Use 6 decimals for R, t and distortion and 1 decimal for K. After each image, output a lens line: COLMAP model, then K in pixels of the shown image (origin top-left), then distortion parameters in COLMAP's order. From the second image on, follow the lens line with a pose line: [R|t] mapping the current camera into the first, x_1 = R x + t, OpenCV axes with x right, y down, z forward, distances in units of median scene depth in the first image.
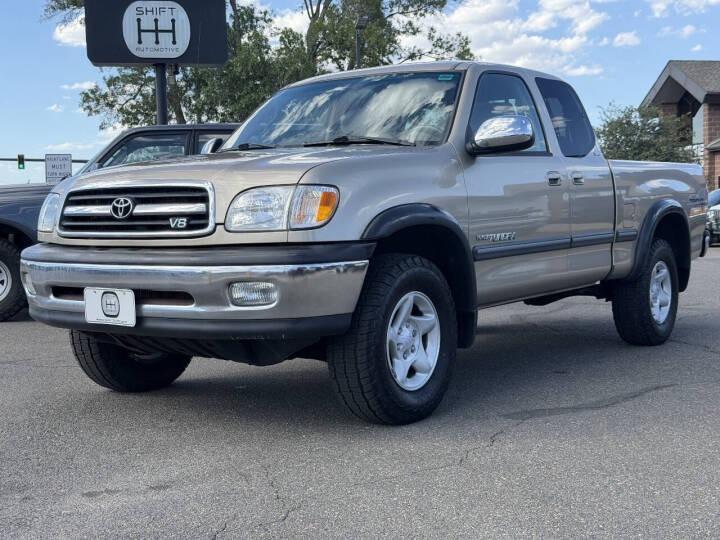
lens RADIAL K [[995.9, 0, 360.0], [0, 995.9, 270.0], [0, 0, 1]] dist [0.193765, -0.439419]
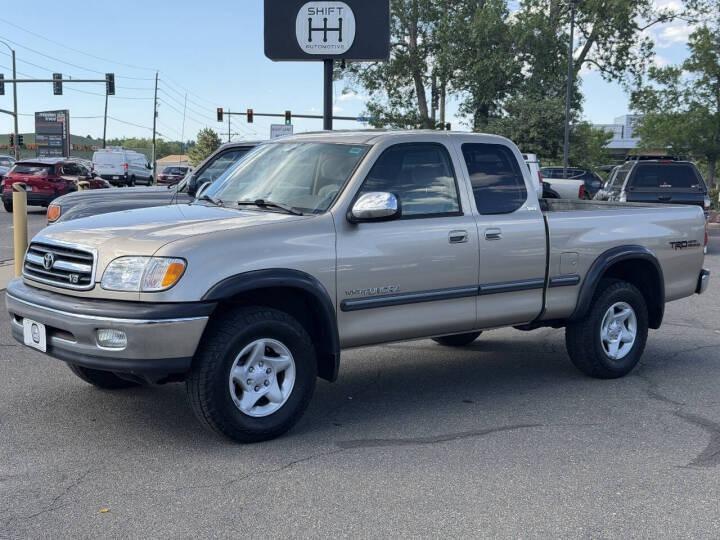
lens RADIAL K [[995.9, 0, 360.0], [0, 995.9, 270.0], [0, 0, 1]] dist [0.193765, -0.439419]
pose [[0.964019, 0.063695, -0.258089, 0.478223], [-0.051676, 0.997252, 0.053093, -0.134465], [0.260762, -0.037845, 0.964661, -0.173138]]
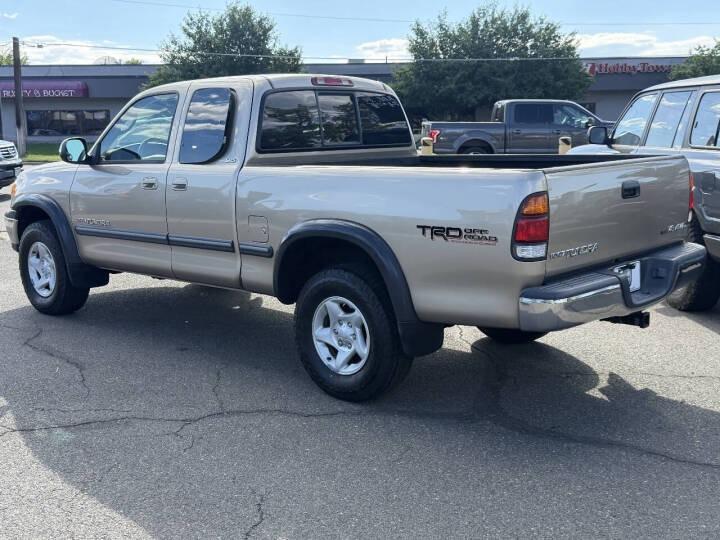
lens RADIAL K [[840.2, 0, 360.0], [0, 840.2, 270.0], [0, 0, 1]] dist [0.199294, -0.475272]
pose [[-0.121046, 0.188157, -0.974651, 1.452022], [-0.041214, 0.980072, 0.194322, -0.245122], [0.991791, 0.063691, -0.110880, 1.701934]]
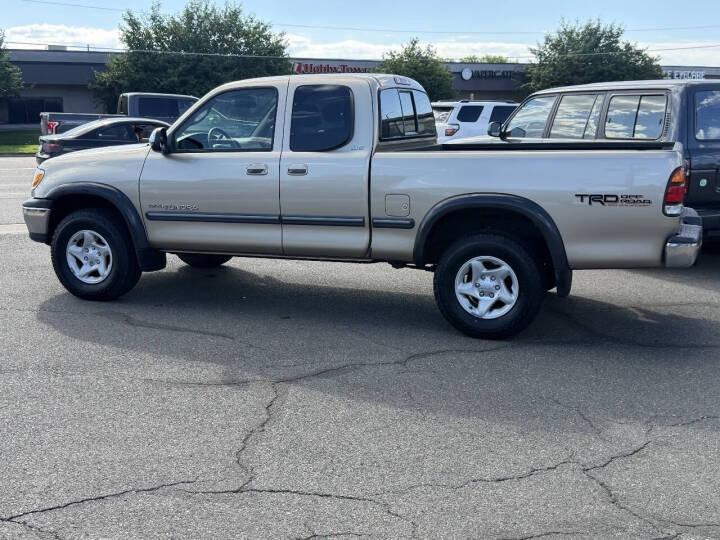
lens RADIAL K [[842.1, 0, 360.0], [0, 842.1, 270.0], [0, 0, 1]] dist [0.197870, -0.464726]
pose [[0.254843, 0.190021, -0.948128, 1.631207], [-0.058881, 0.981732, 0.180930, -0.212846], [0.965188, 0.009718, 0.261376, 1.047759]]
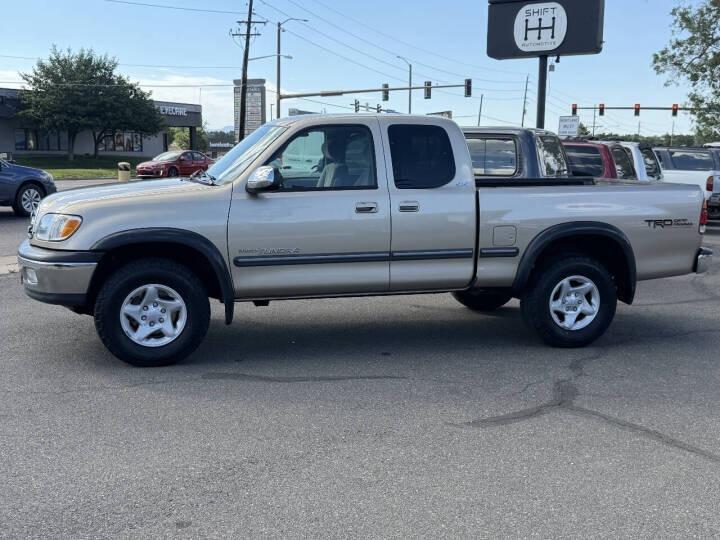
lens RADIAL K [[840.2, 0, 360.0], [0, 840.2, 270.0], [0, 0, 1]] dist [0.199294, -0.475272]
pose [[0.779251, 0.117795, -0.615542, 1.086018], [-0.065327, 0.992094, 0.107154, -0.158486], [0.623297, -0.043288, 0.780786, 0.168510]]
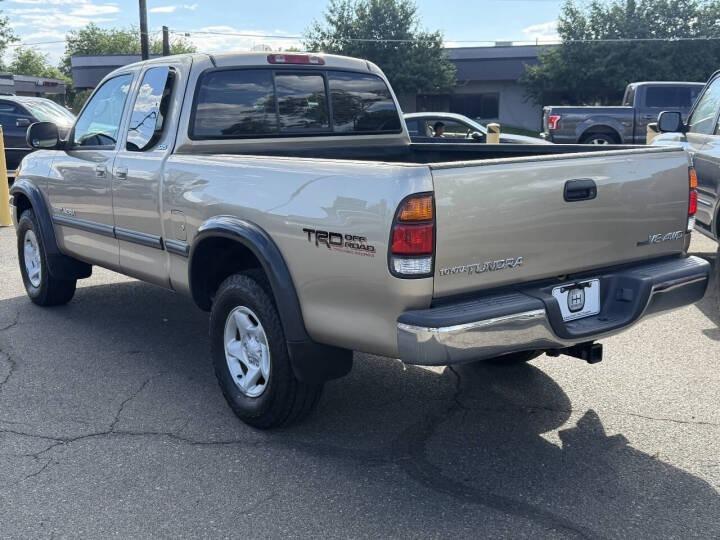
lens RADIAL K [[840.2, 0, 360.0], [0, 840.2, 270.0], [0, 0, 1]] dist [0.199294, -0.475272]
pose [[-0.303083, 0.195889, -0.932614, 1.248466], [-0.036969, 0.975491, 0.216910, -0.248387], [0.952247, 0.100219, -0.288413, 1.933099]]
